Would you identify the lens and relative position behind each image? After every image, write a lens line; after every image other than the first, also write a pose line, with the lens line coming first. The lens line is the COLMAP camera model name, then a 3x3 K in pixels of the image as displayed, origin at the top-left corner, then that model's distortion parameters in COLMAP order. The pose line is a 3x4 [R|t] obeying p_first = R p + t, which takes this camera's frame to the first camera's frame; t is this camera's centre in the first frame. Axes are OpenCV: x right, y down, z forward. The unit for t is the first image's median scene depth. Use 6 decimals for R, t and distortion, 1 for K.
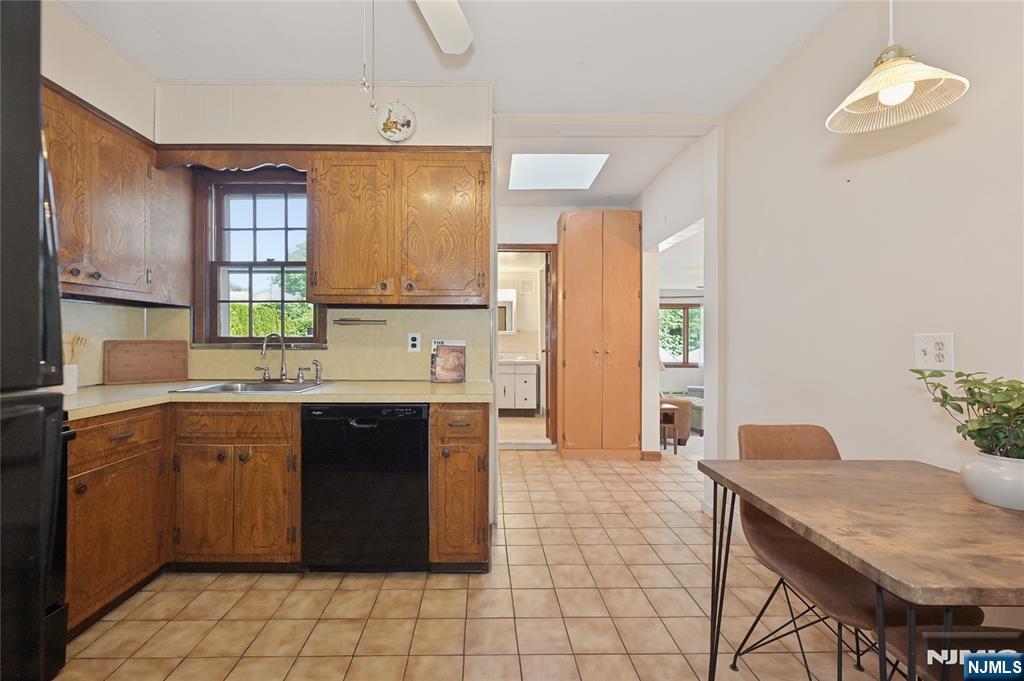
lens RADIAL K [[414.5, 0, 493.0], [0, 414.5, 341.8], [0, 0, 1]] dist [0.000078, 0.000187]
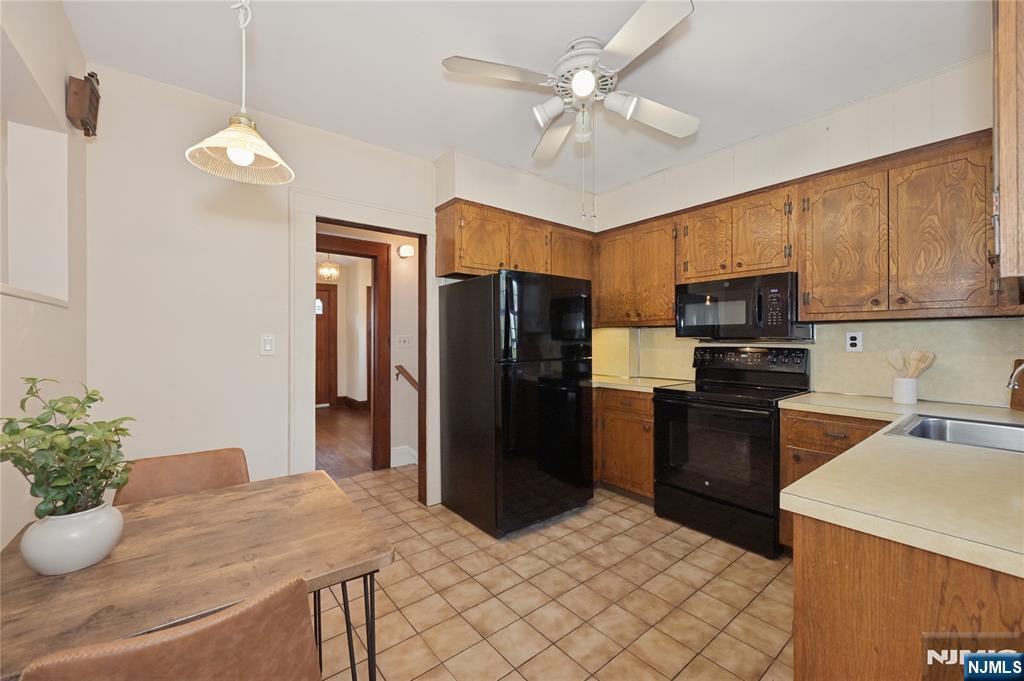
lens RADIAL K [[414.5, 0, 516.1], [0, 414.5, 341.5], [0, 0, 1]] dist [0.000078, 0.000187]
pose [[-0.784952, 0.000527, -0.619556, 0.949719], [-0.003491, 0.999980, 0.005273, -0.084827], [0.619547, 0.006301, -0.784935, 2.074162]]
